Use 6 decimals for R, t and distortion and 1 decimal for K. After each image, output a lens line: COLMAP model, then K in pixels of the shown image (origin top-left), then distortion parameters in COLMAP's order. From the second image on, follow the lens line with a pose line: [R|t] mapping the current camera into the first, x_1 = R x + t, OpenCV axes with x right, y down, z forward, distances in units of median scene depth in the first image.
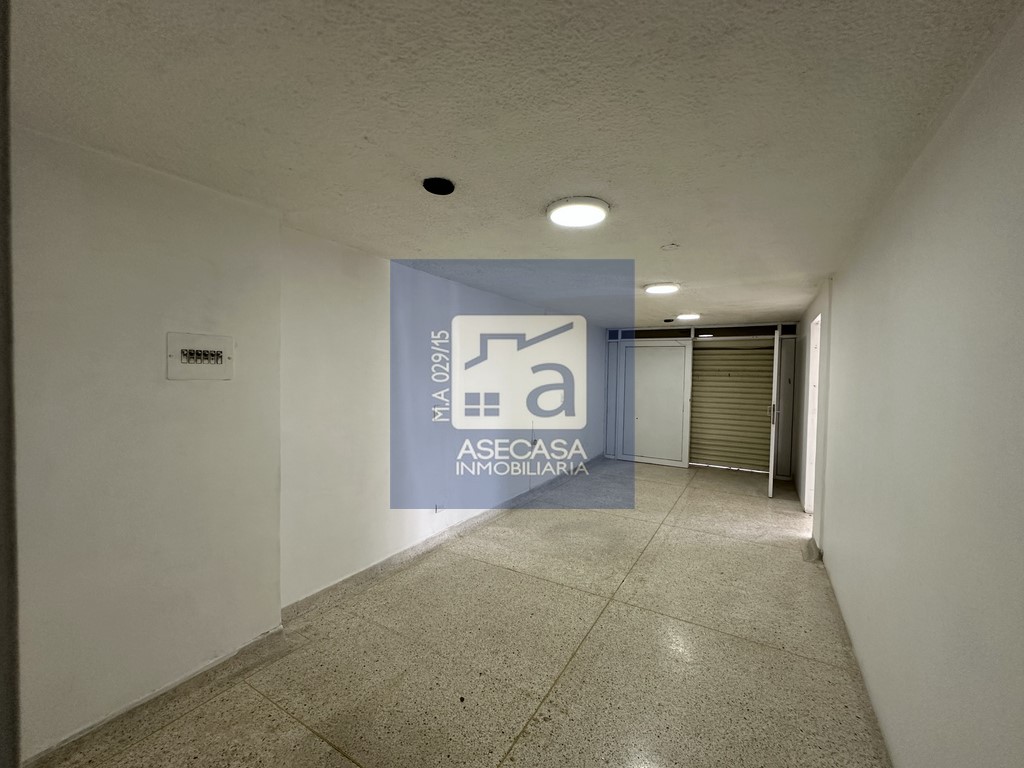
lens RADIAL K [[408.3, 0, 510.7], [0, 408.3, 382.3], [0, 0, 1]] dist [-0.000741, 0.000213]
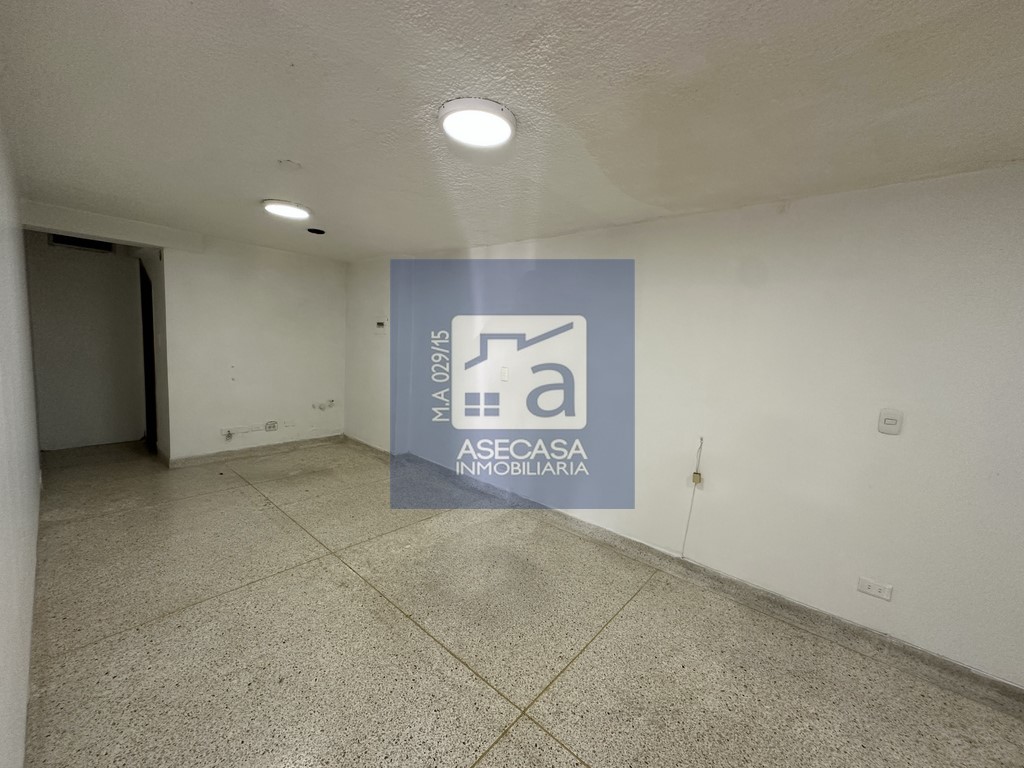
lens RADIAL K [[408.3, 0, 510.7], [0, 408.3, 382.3], [0, 0, 1]] dist [-0.000741, 0.000213]
pose [[-0.175665, 0.074864, -0.981599, 0.940225], [-0.080573, 0.992666, 0.090128, -0.002483], [0.981147, 0.094923, -0.168345, 1.314922]]
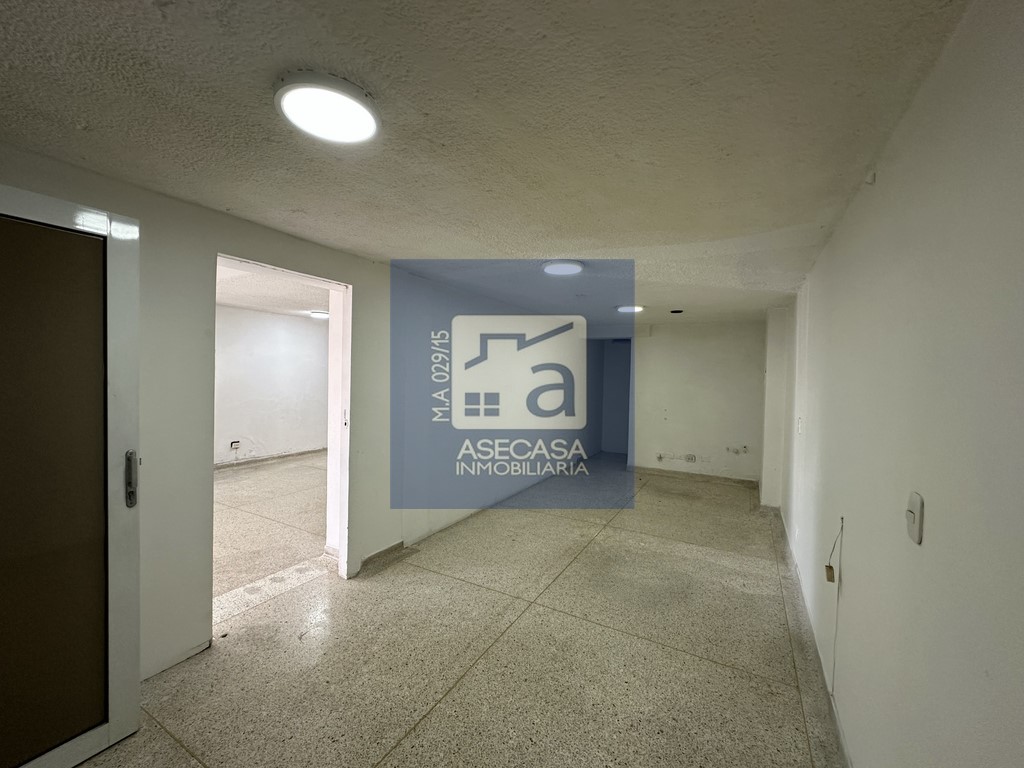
lens RADIAL K [[408.3, 0, 510.7], [0, 408.3, 382.3], [0, 0, 1]] dist [-0.000741, 0.000213]
pose [[-0.998632, -0.042985, -0.029765, 0.563733], [-0.044235, 0.998109, 0.042673, -0.040383], [0.027875, 0.043931, -0.998646, 2.101161]]
